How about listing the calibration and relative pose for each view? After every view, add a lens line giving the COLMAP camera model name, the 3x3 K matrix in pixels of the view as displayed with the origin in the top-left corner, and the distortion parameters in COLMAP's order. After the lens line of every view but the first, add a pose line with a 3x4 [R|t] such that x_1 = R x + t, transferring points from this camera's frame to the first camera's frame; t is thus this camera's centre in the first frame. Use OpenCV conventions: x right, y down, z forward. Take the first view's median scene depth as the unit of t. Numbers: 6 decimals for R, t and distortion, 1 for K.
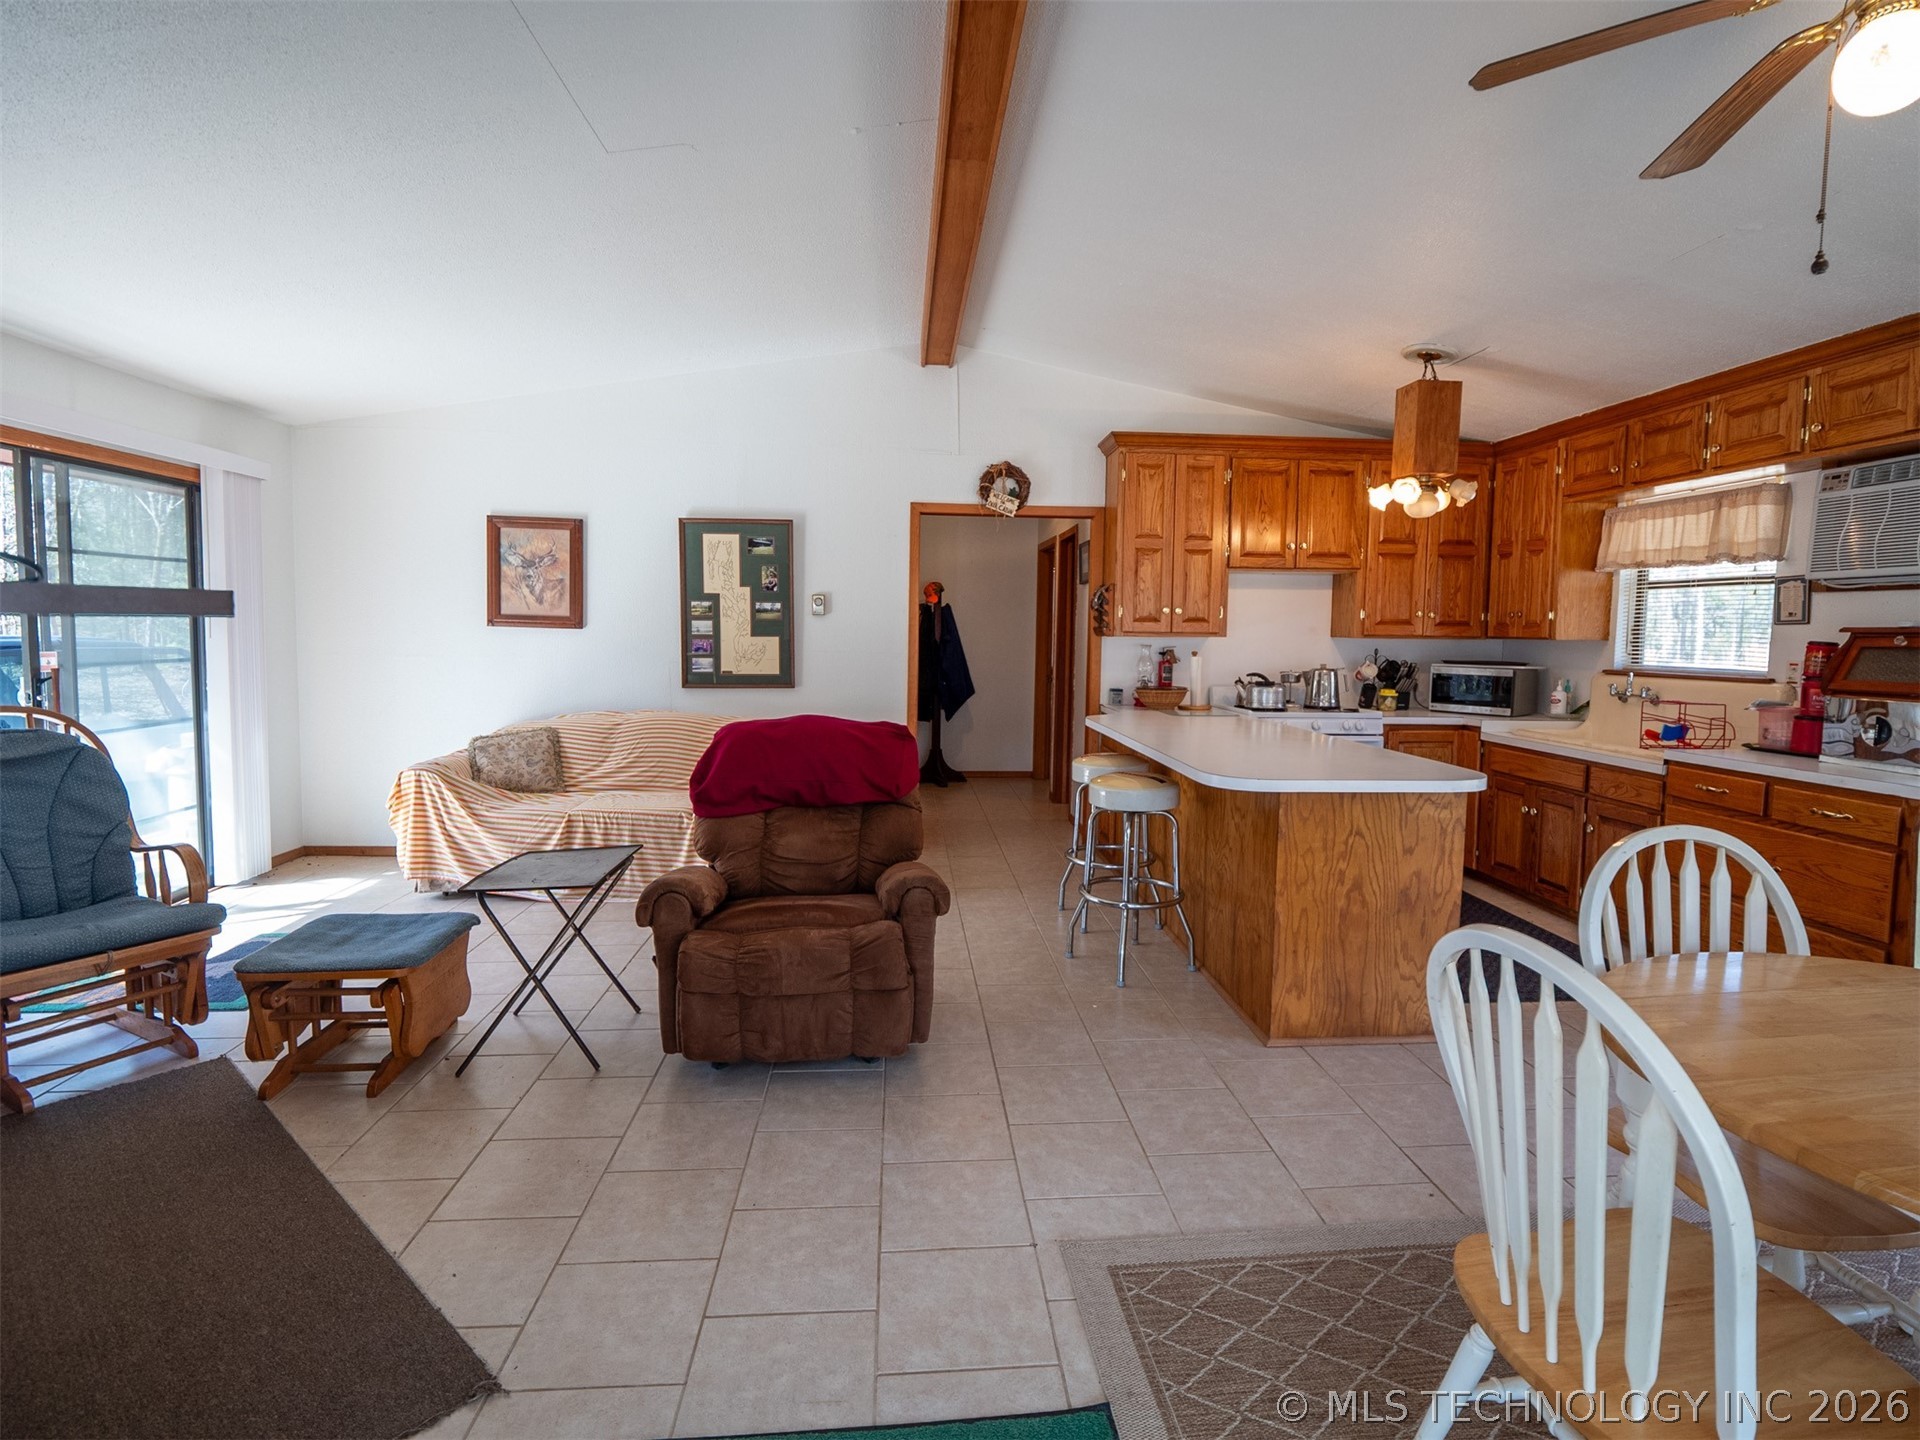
lens RADIAL K [[940.9, 0, 981.1], [0, 940.9, 700.4], [0, 0, 1]] dist [-0.012603, -0.001827]
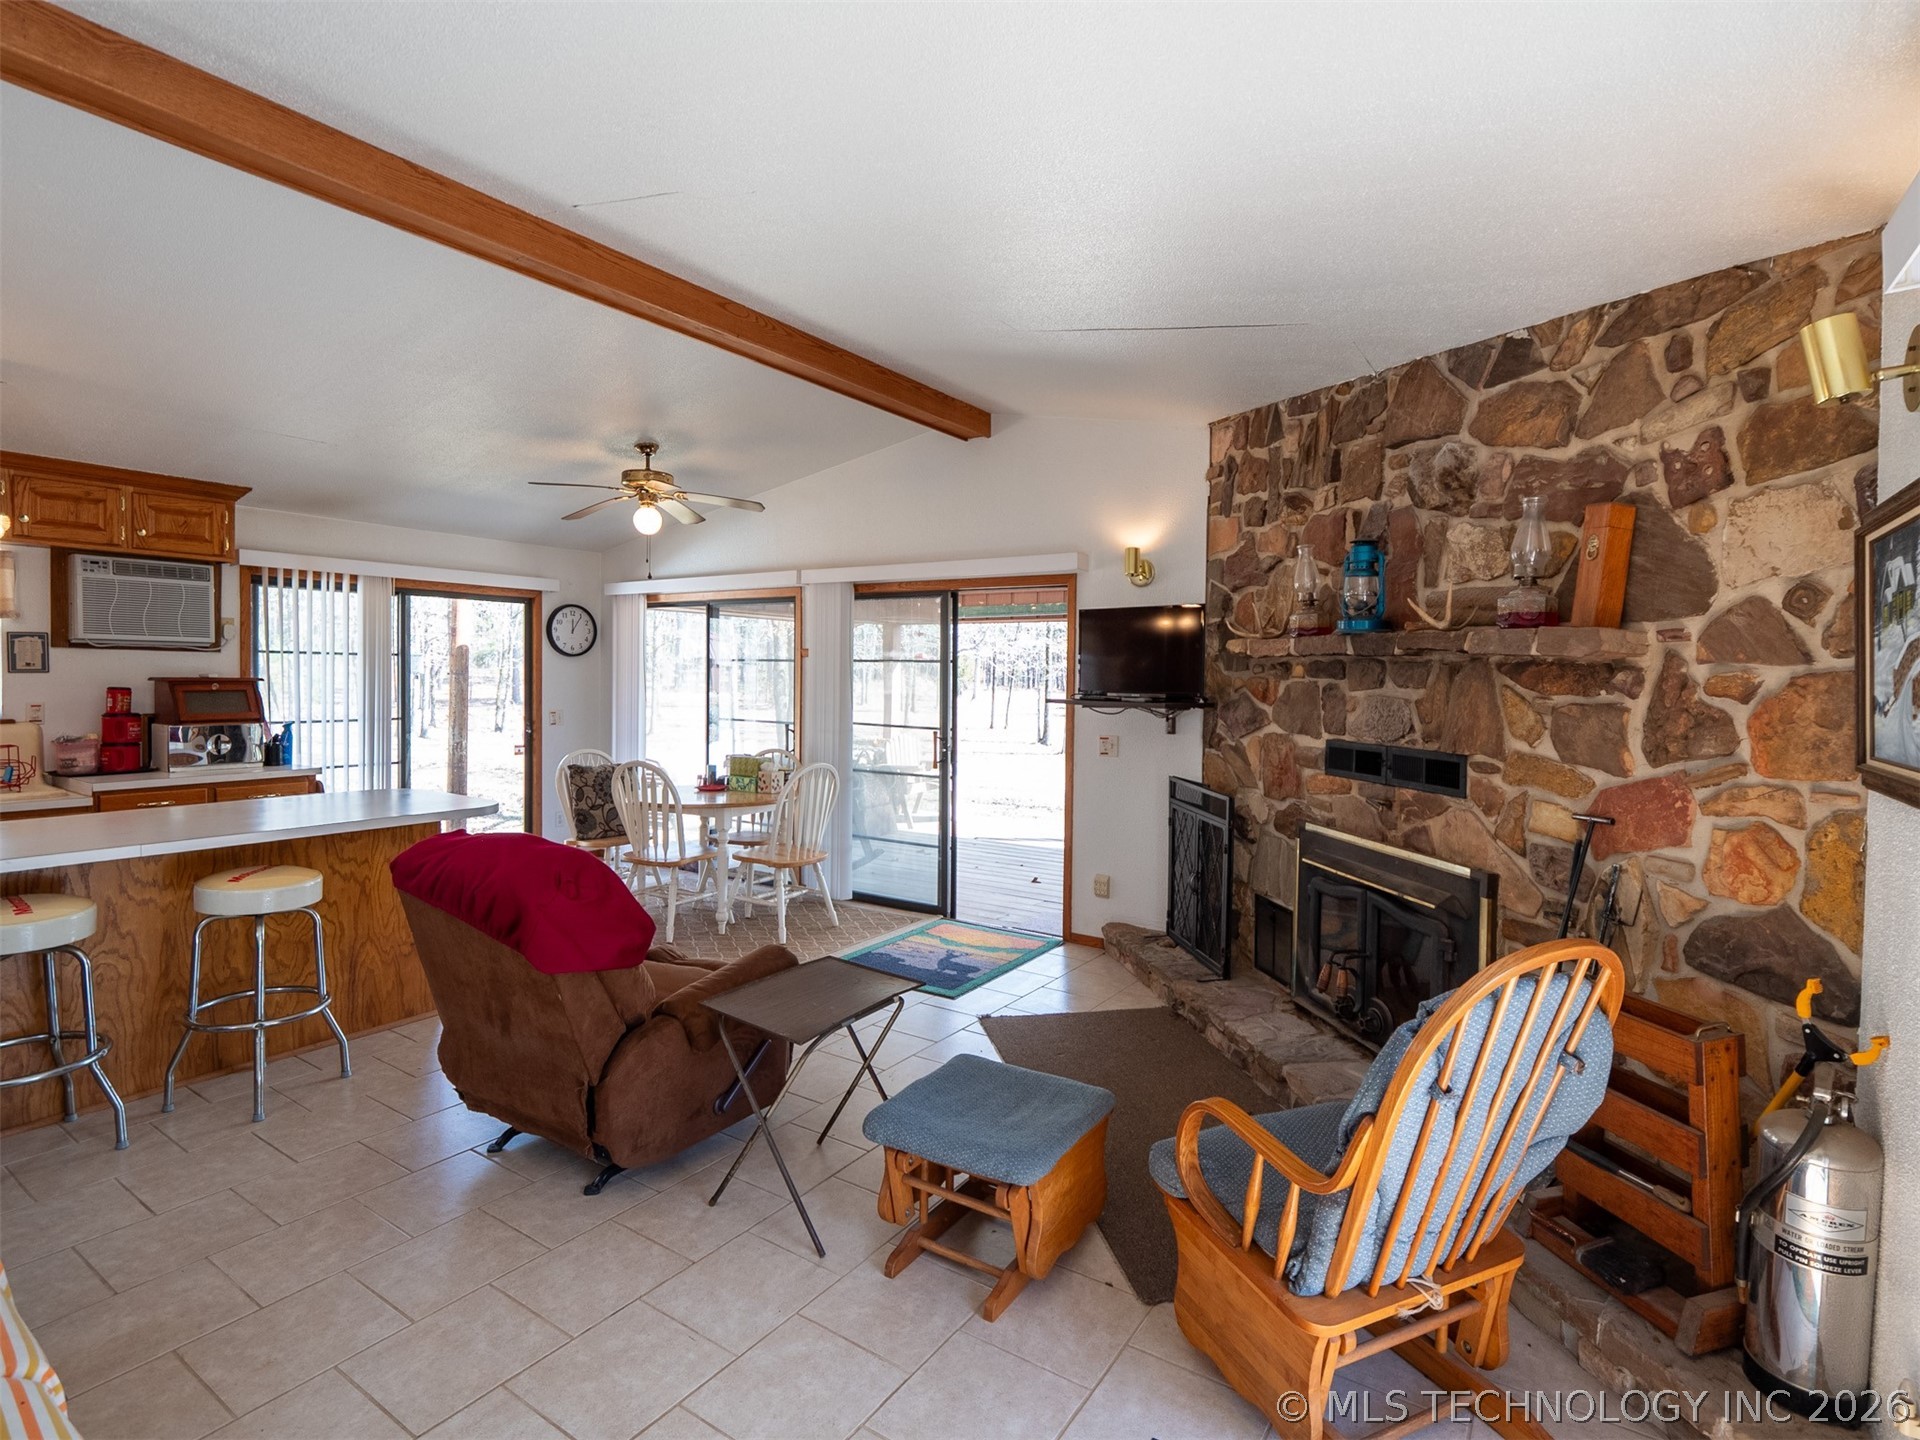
lens RADIAL K [[943.9, 0, 984.7], [0, 943.9, 699.1], [0, 0, 1]] dist [-0.002441, -0.009747]
pose [[-0.794249, -0.039714, 0.606293, -0.635695], [0.018128, 0.995868, 0.088980, -0.101049], [-0.607322, 0.081663, -0.790248, 0.920841]]
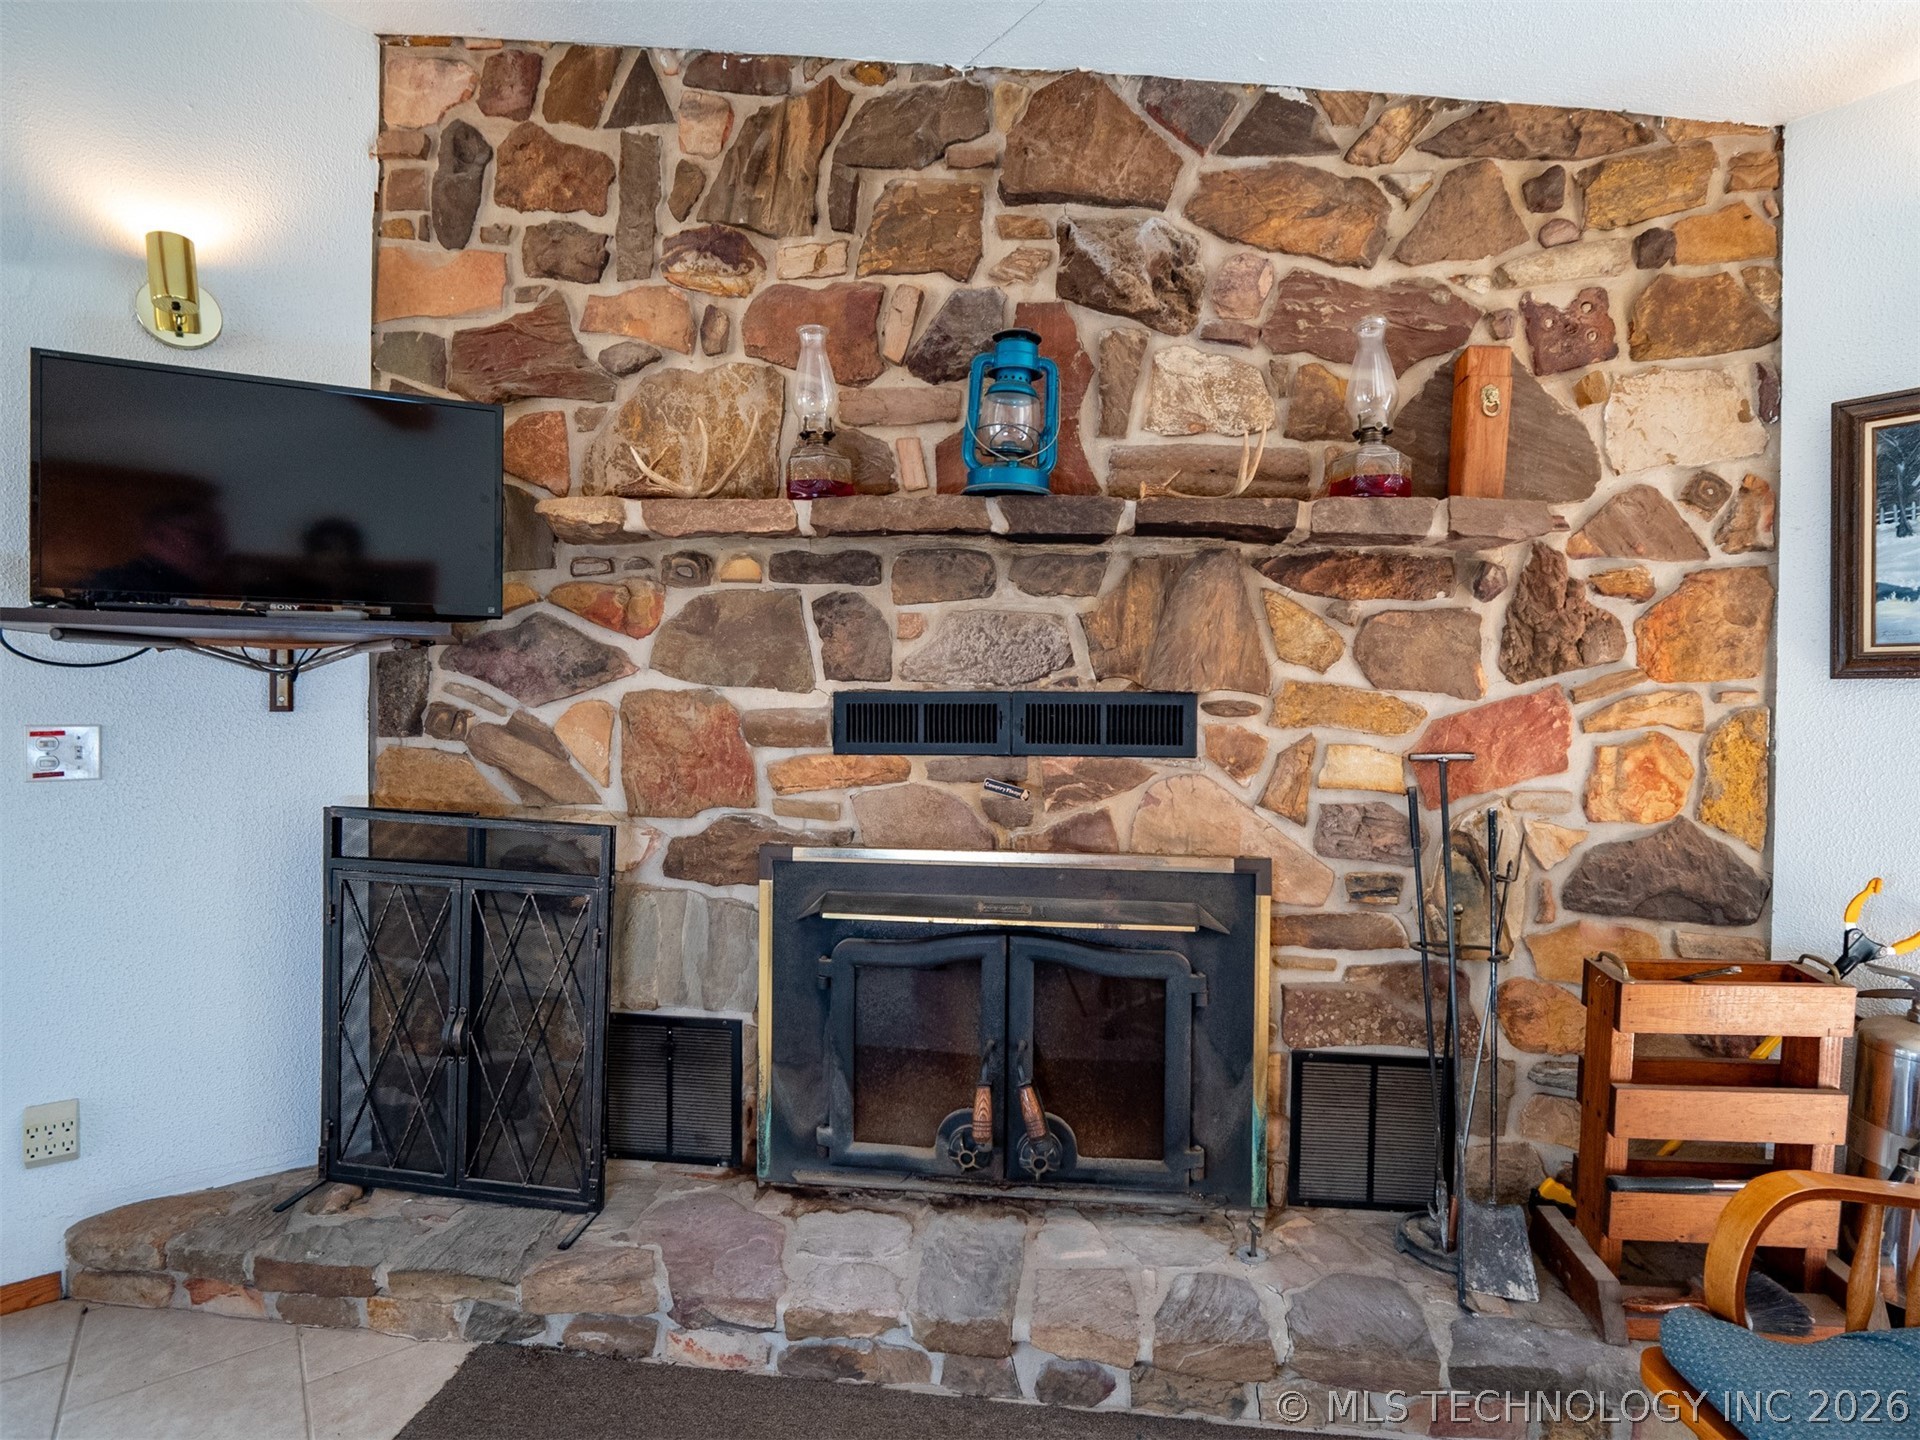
lens RADIAL K [[954.5, 0, 980.8], [0, 954.5, 693.7], [0, 0, 1]] dist [-0.009984, -0.001072]
pose [[-0.826763, -0.013920, -0.562378, -0.226813], [-0.058510, 0.996400, 0.061354, -0.028778], [0.559499, 0.083630, -0.824601, 0.562498]]
